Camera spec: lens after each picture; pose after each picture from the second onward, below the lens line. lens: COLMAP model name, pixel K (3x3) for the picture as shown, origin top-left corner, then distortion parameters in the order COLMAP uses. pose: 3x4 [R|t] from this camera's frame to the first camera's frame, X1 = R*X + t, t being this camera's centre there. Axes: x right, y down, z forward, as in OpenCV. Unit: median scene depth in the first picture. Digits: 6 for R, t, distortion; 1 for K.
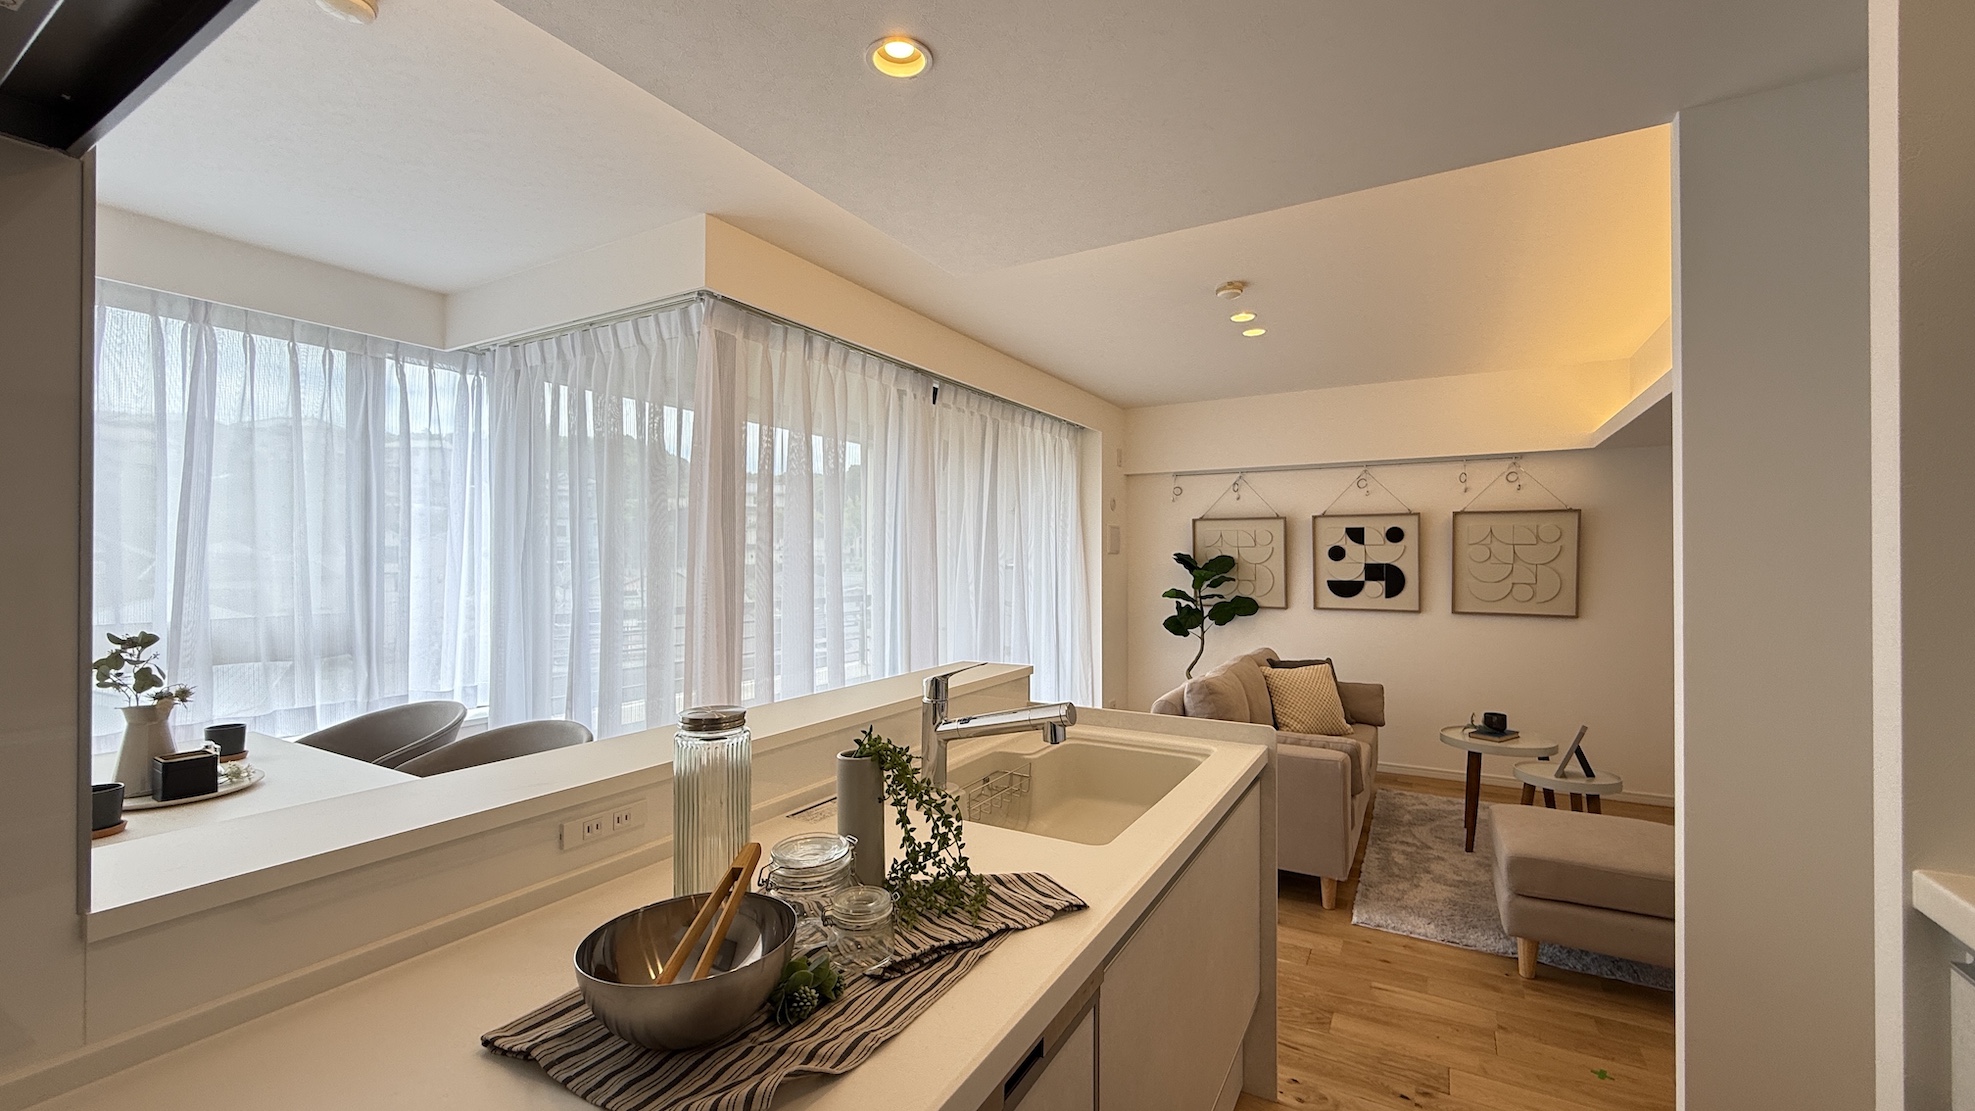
lens RADIAL K [[784.7, 0, 987.5], [0, 784.7, 555.5], [0, 0, 1]] dist [0.000384, -0.000039]
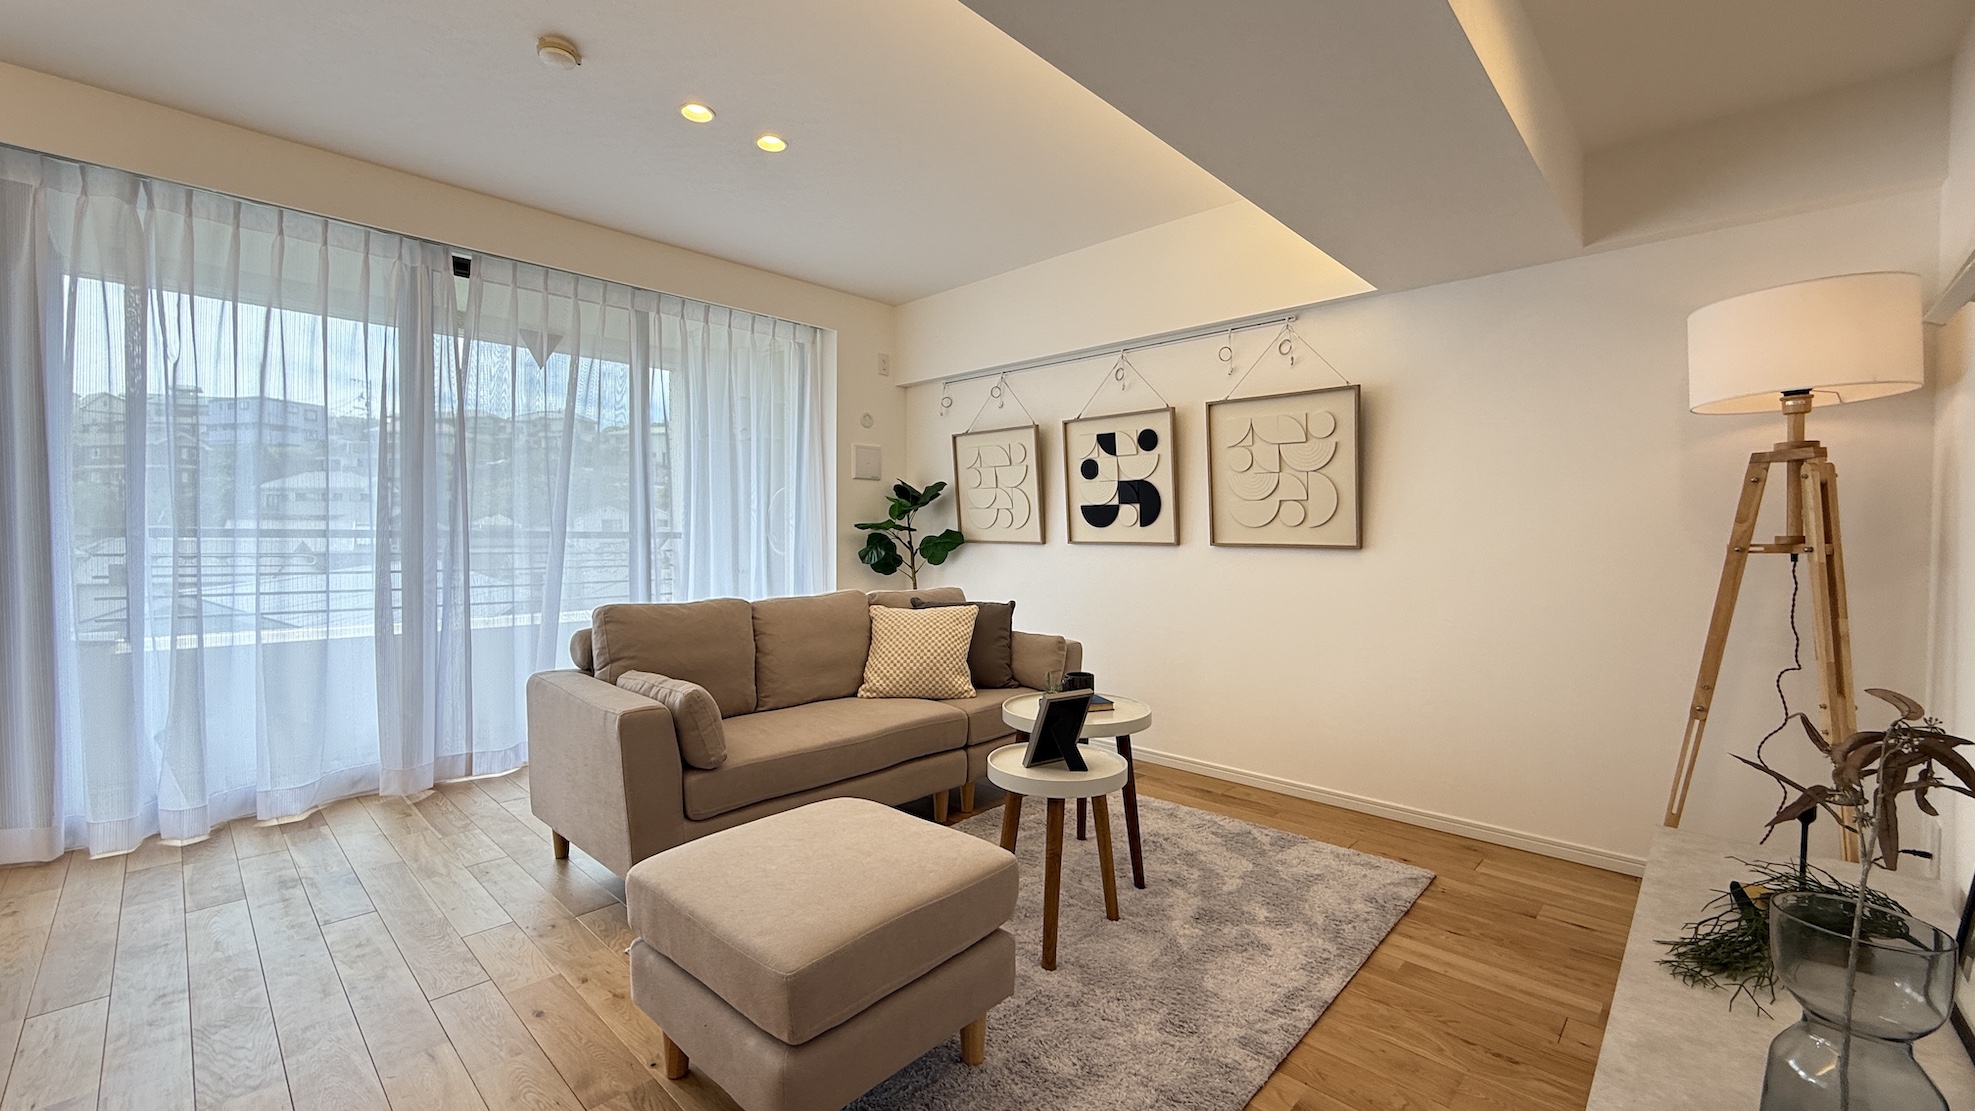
lens RADIAL K [[784.7, 0, 987.5], [0, 784.7, 555.5], [0, 0, 1]] dist [0.000384, -0.000039]
pose [[0.972156, 0.011956, -0.234031, 0.542944], [-0.005714, 0.999610, 0.027332, 0.062143], [0.234267, -0.025233, 0.971845, 0.246511]]
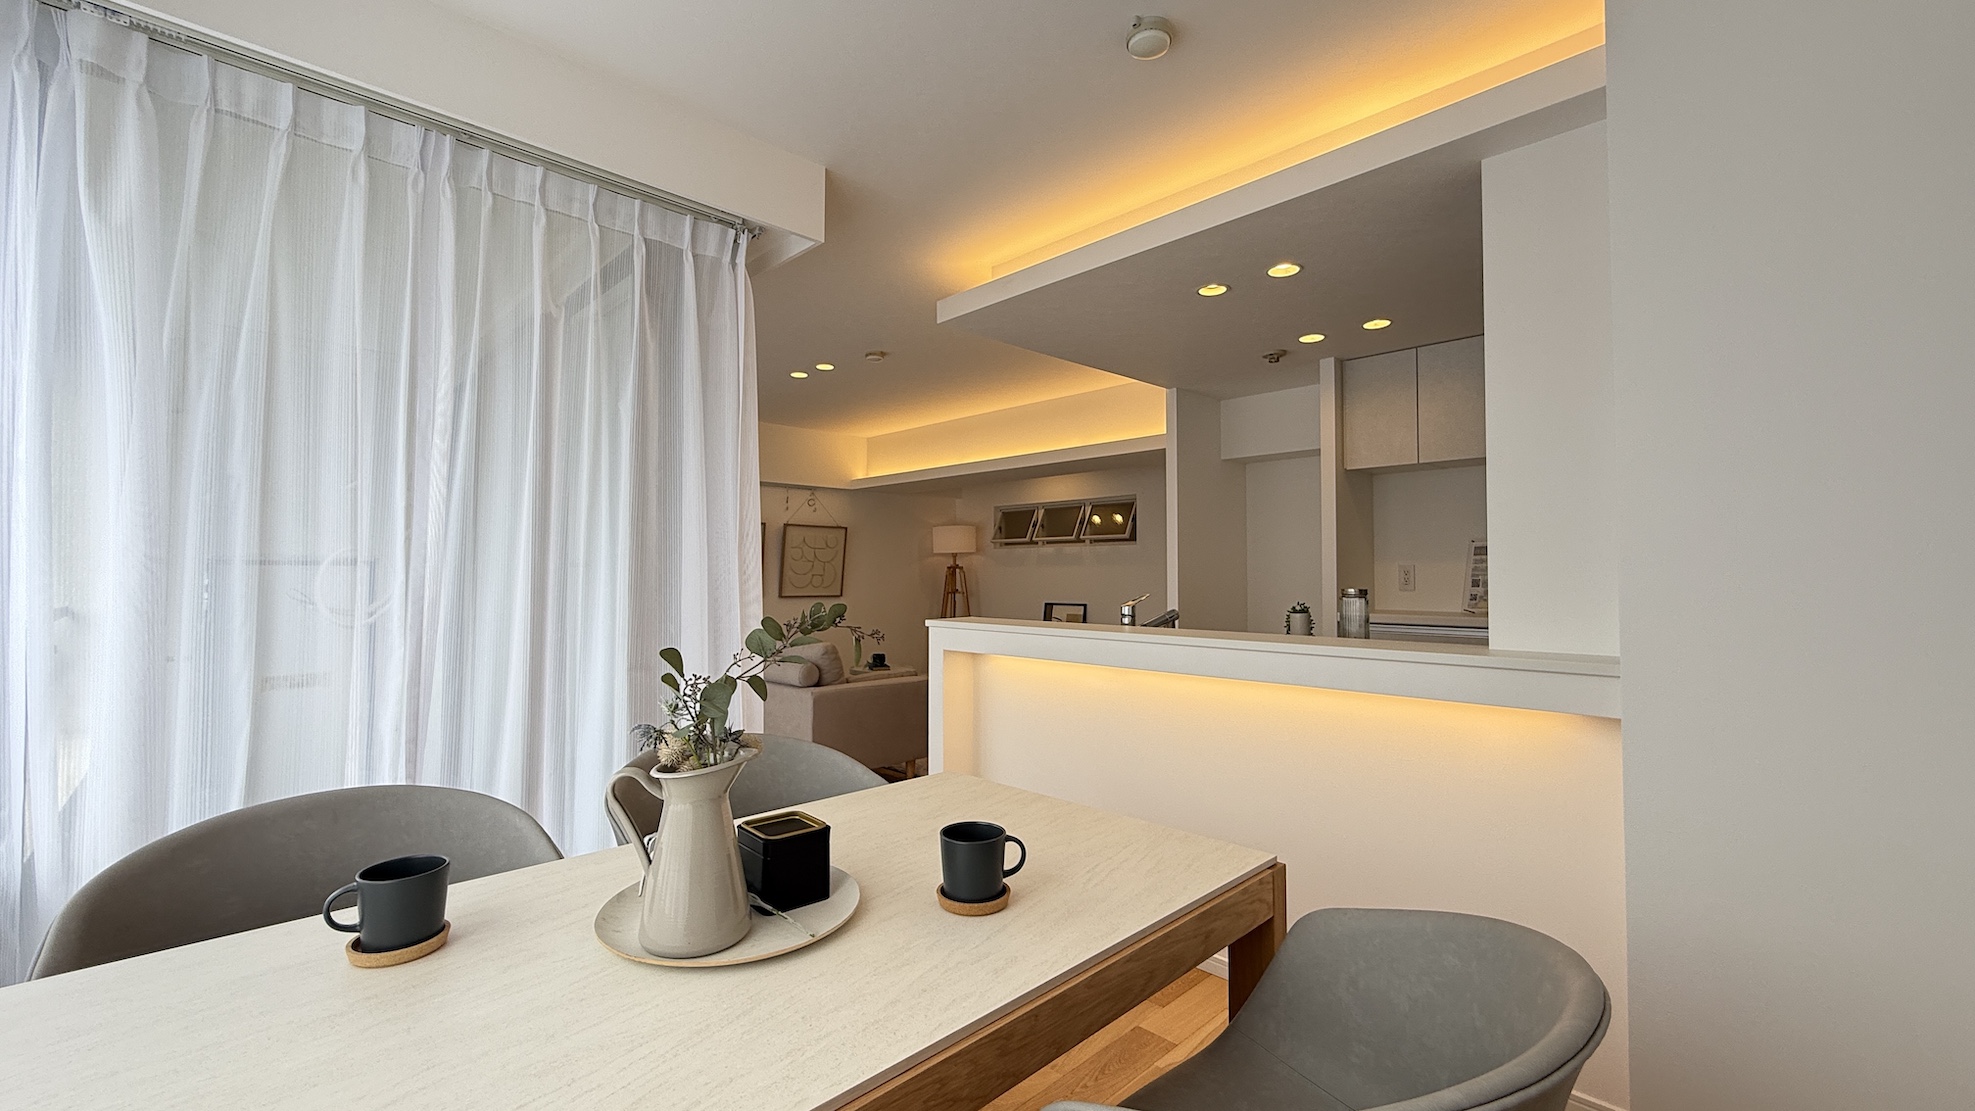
lens RADIAL K [[784.7, 0, 987.5], [0, 784.7, 555.5], [0, 0, 1]] dist [0.000384, -0.000039]
pose [[0.269091, 0.022254, 0.962858, -0.601278], [-0.011585, 0.999735, -0.019869, 0.022784], [-0.963045, -0.005808, 0.269277, 0.277718]]
